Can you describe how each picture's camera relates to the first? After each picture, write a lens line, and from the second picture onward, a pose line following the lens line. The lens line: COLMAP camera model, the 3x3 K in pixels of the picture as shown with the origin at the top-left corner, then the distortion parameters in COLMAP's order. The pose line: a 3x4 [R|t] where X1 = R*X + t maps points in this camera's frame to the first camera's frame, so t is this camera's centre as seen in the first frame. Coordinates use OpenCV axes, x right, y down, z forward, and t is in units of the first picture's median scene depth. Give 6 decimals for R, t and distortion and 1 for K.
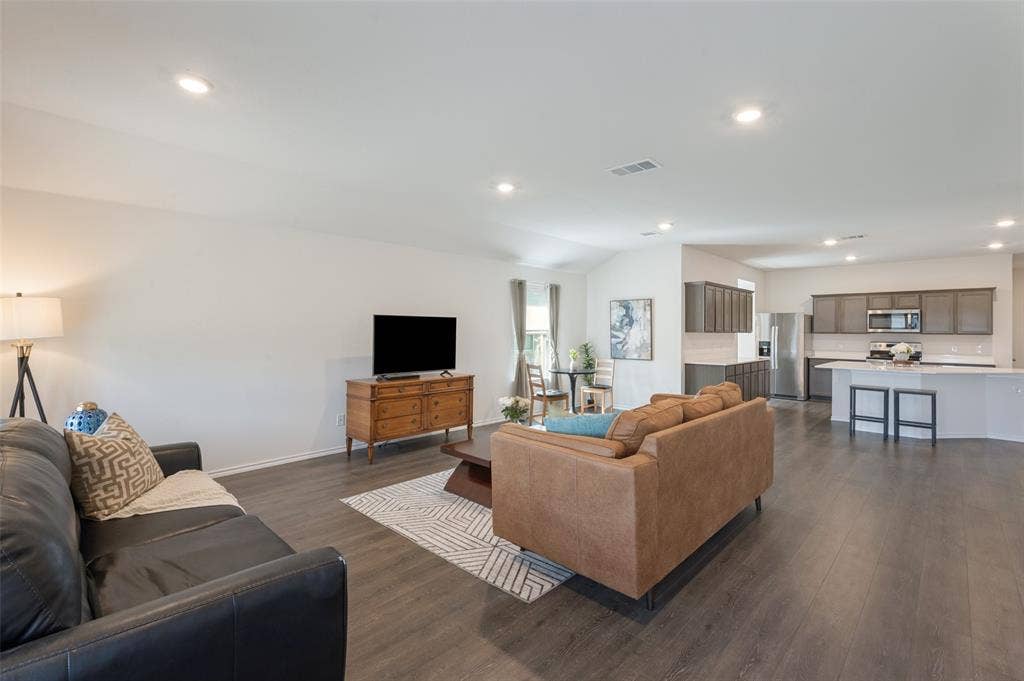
lens RADIAL K [[450.1, 0, 518.3], [0, 450.1, 334.9], [0, 0, 1]] dist [0.000122, -0.000062]
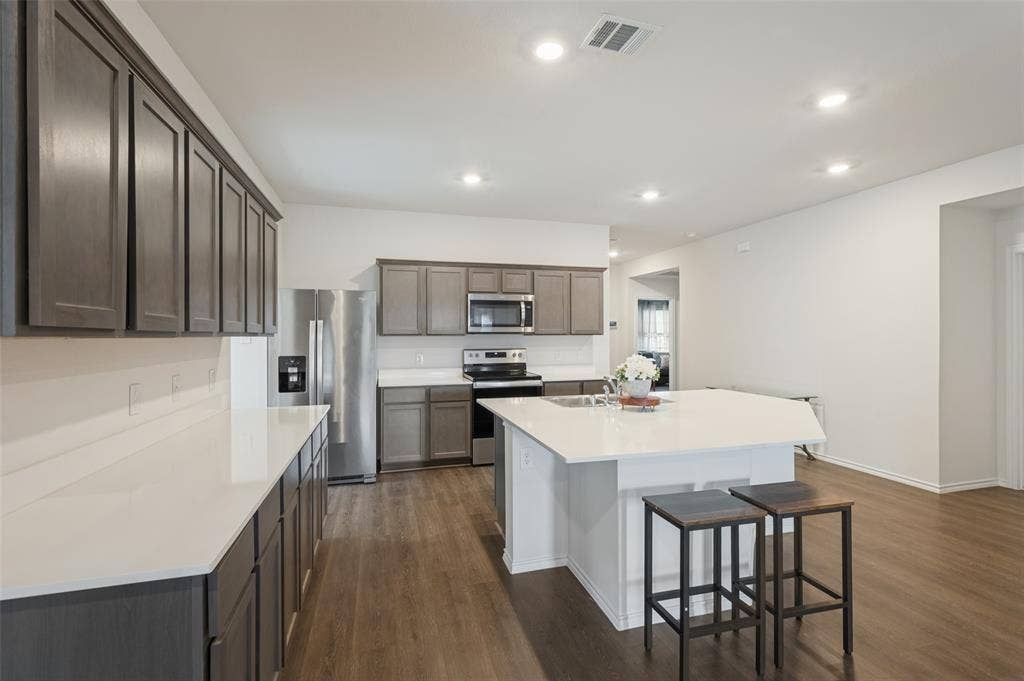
lens RADIAL K [[488.3, 0, 513.4], [0, 488.3, 328.4], [0, 0, 1]] dist [0.000250, 0.000000]
pose [[0.500987, 0.001006, 0.865454, 0.282757], [0.003637, 0.999988, -0.003268, -0.009155], [-0.865447, 0.004785, 0.500978, 0.645798]]
